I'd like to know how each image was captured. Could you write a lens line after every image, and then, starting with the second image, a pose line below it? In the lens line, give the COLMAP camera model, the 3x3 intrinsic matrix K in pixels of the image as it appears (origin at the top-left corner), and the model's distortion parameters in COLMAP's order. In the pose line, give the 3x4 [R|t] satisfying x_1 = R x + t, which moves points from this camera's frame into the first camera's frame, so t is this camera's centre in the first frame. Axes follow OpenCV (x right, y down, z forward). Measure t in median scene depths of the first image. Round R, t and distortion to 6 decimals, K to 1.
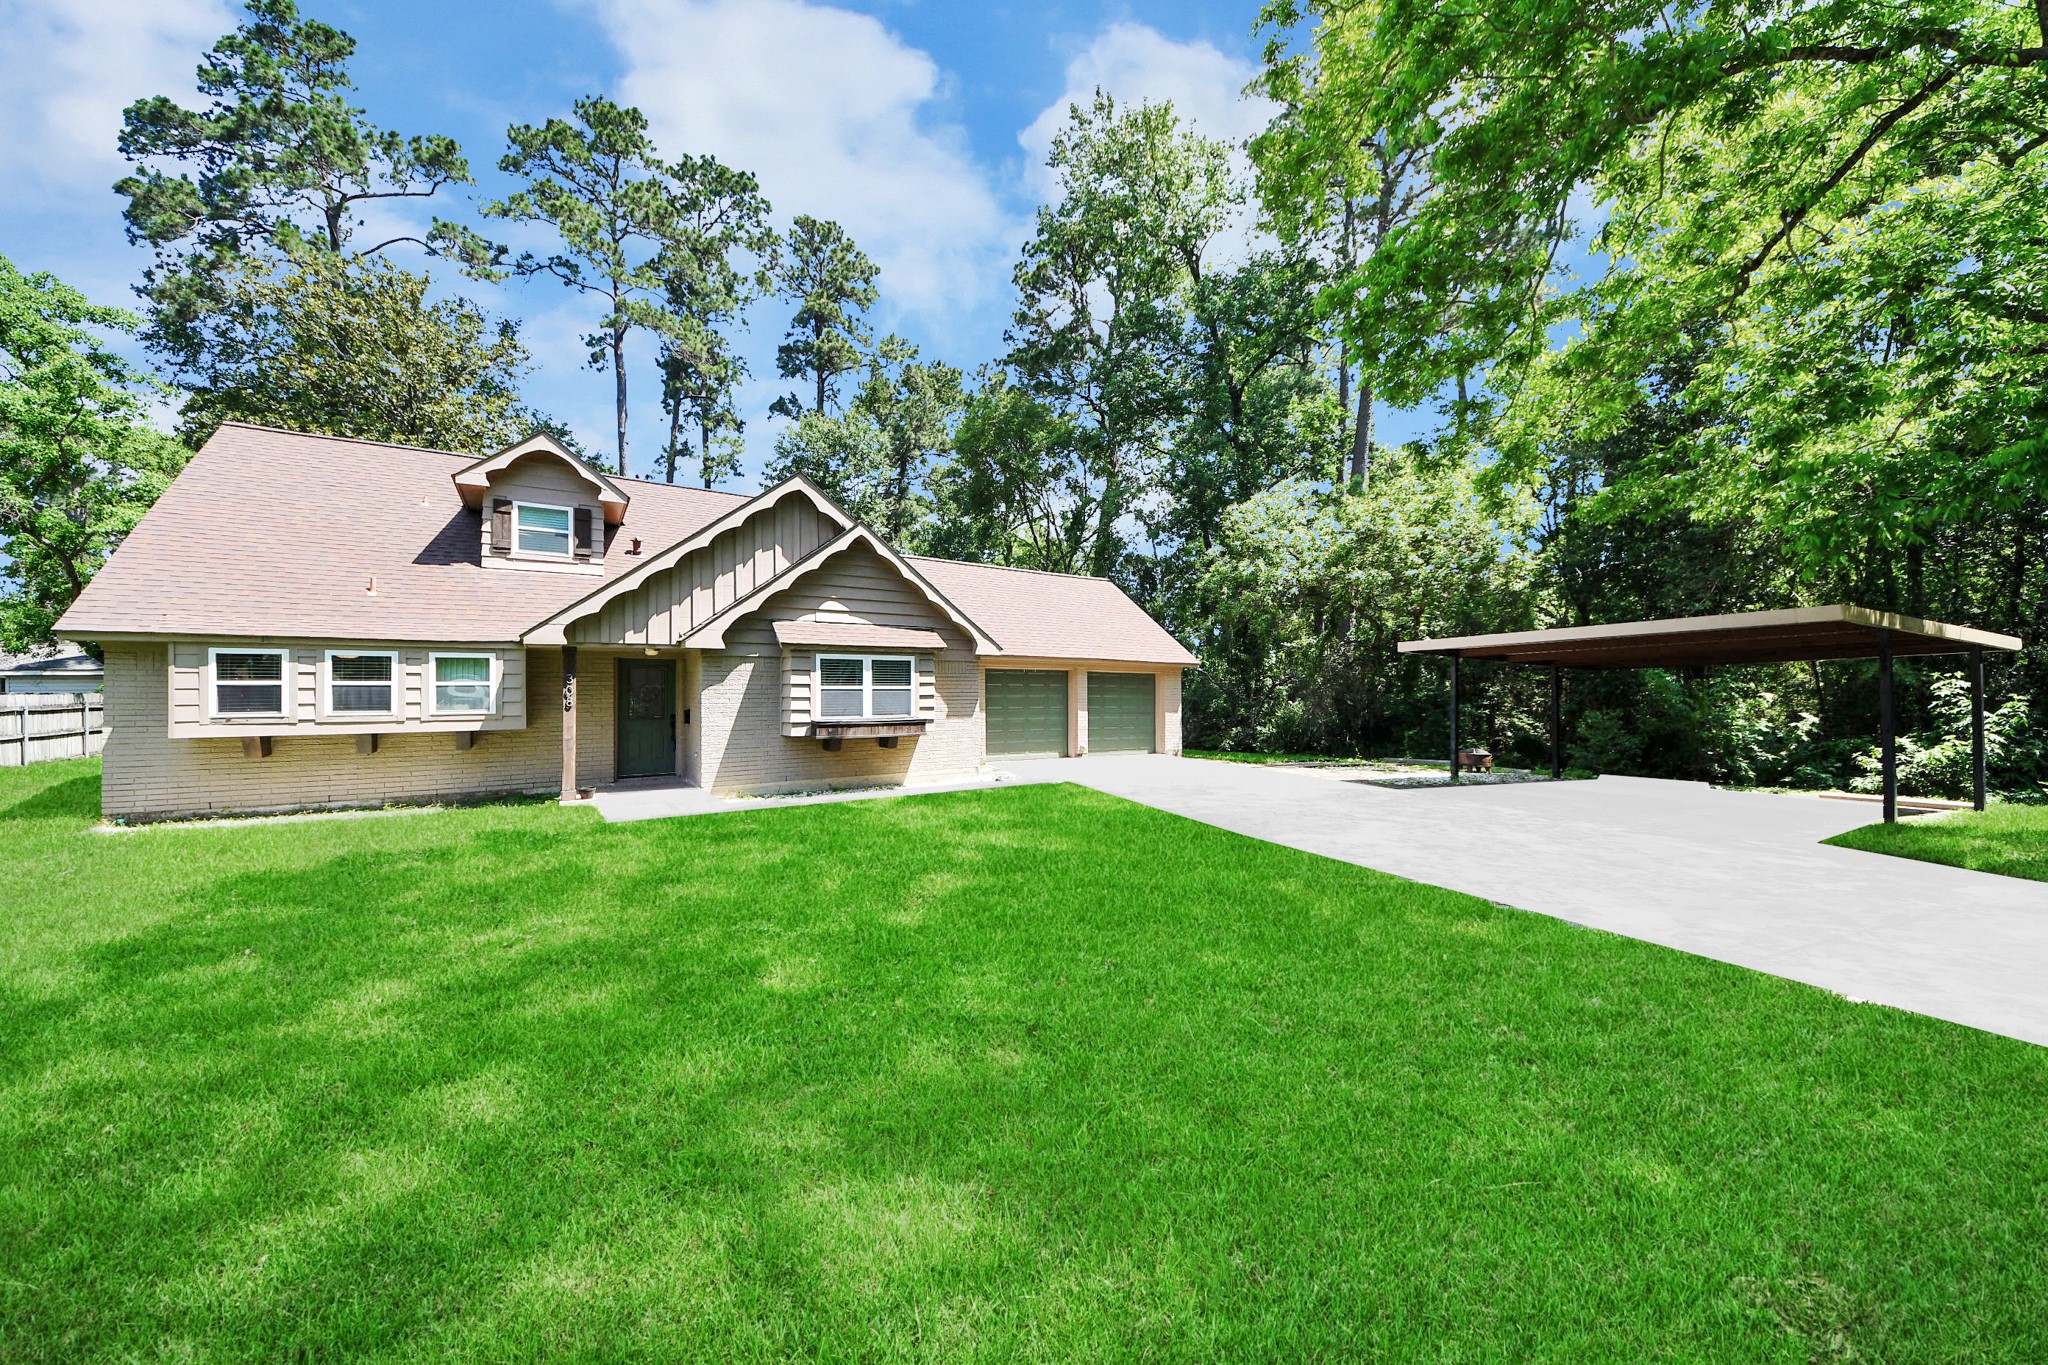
lens RADIAL K [[685.3, 0, 1024.0], [0, 685.3, 682.5], [0, 0, 1]] dist [0.000409, -0.016162]
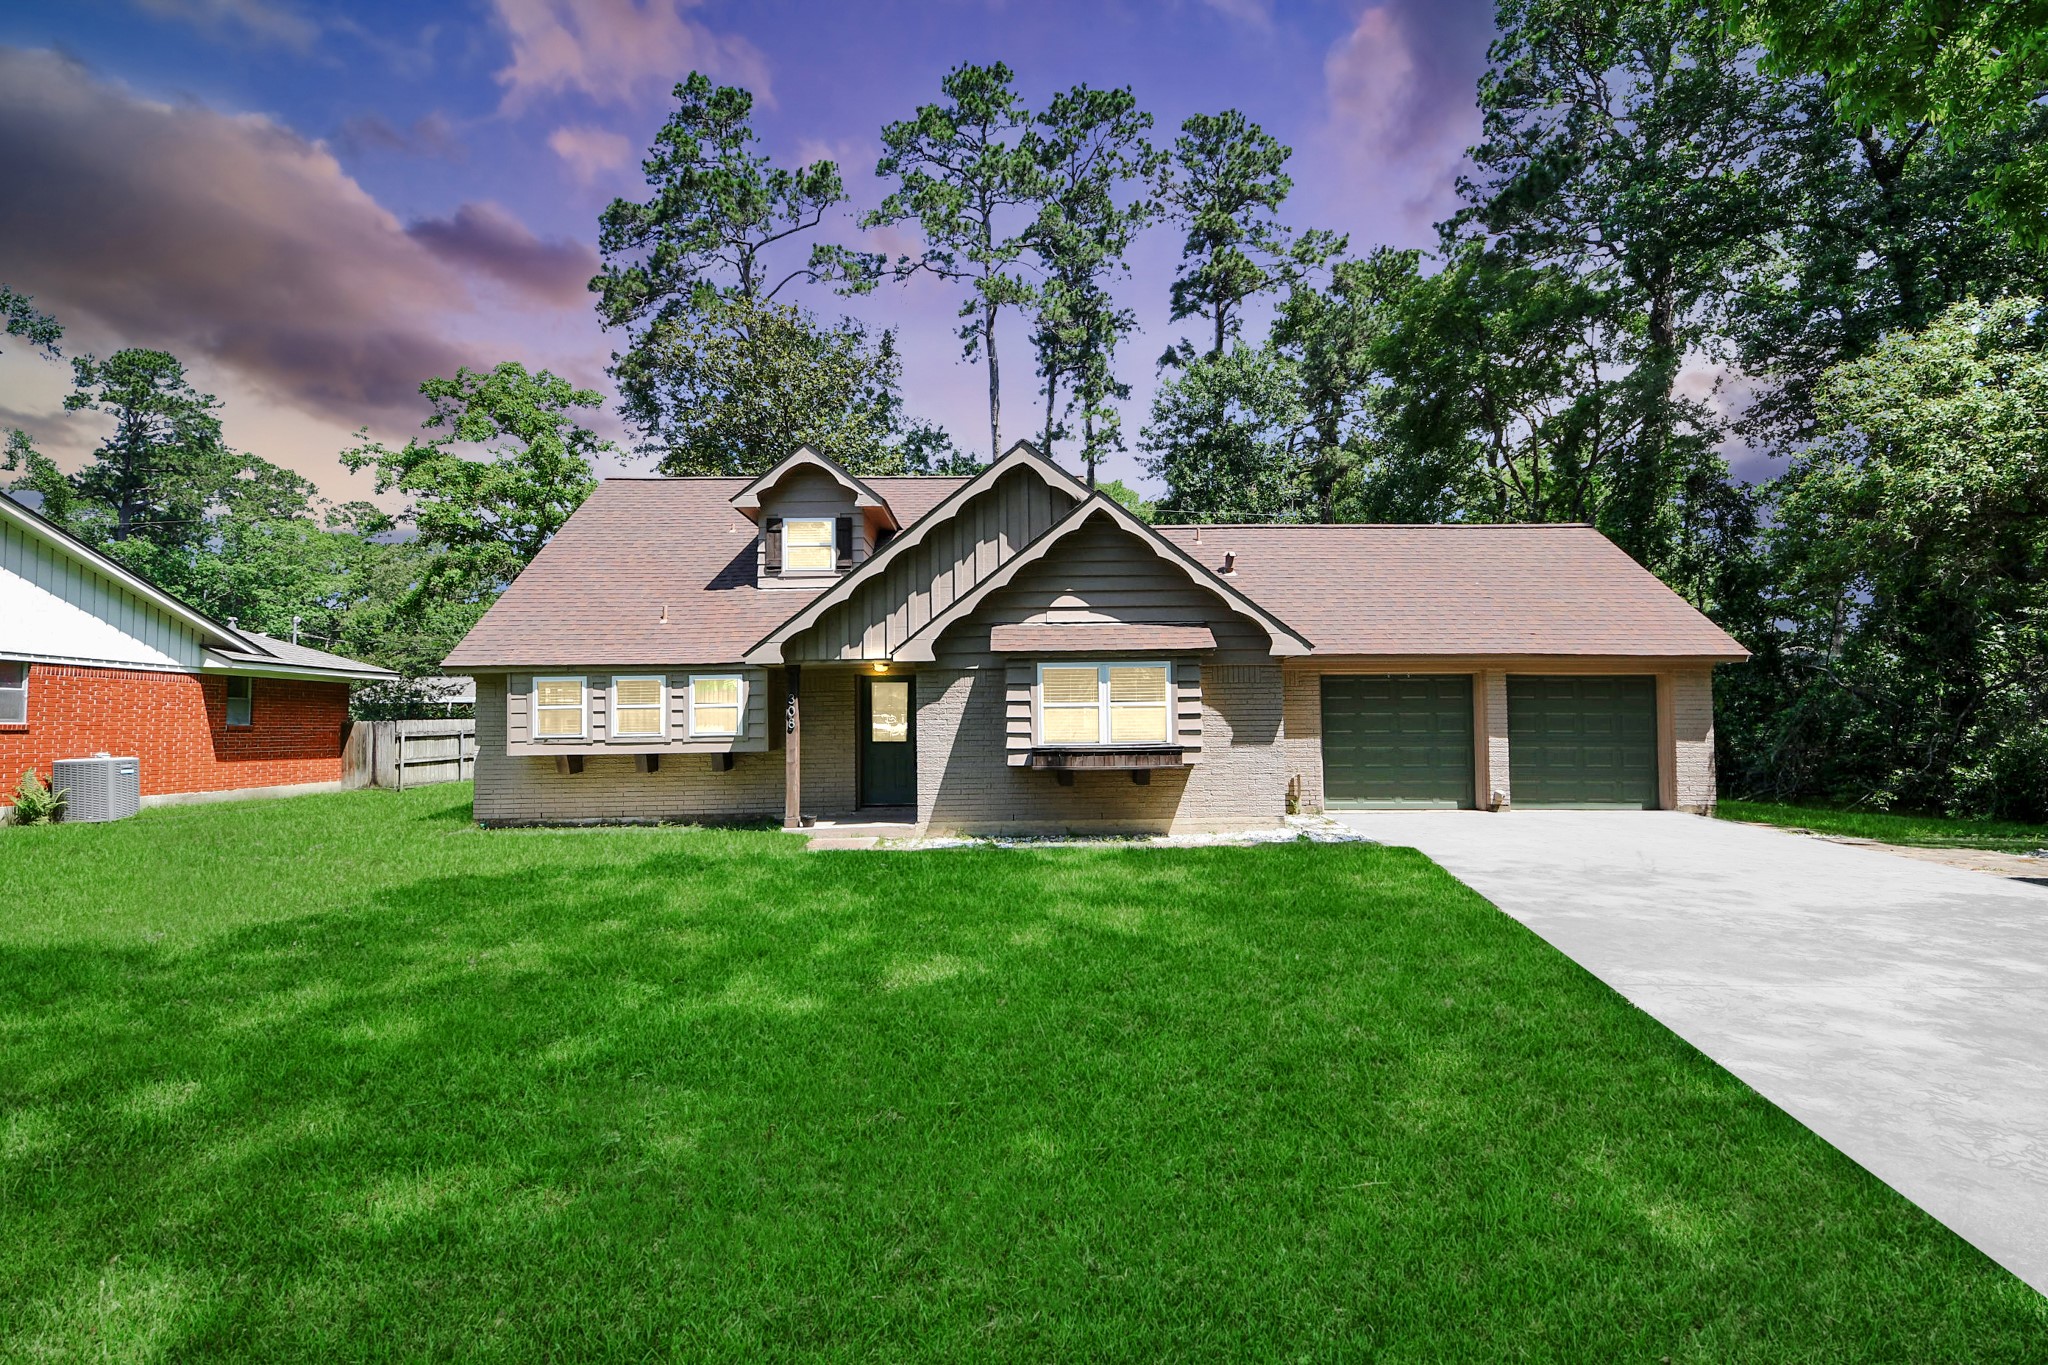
lens RADIAL K [[885.9, 0, 1024.0], [0, 885.9, 682.5], [0, 0, 1]] dist [0.000927, -0.020408]
pose [[0.845754, -0.024649, -0.533003, 0.146217], [0.015724, 0.999650, -0.021278, 0.001445], [0.533341, 0.009615, 0.845845, 0.073417]]
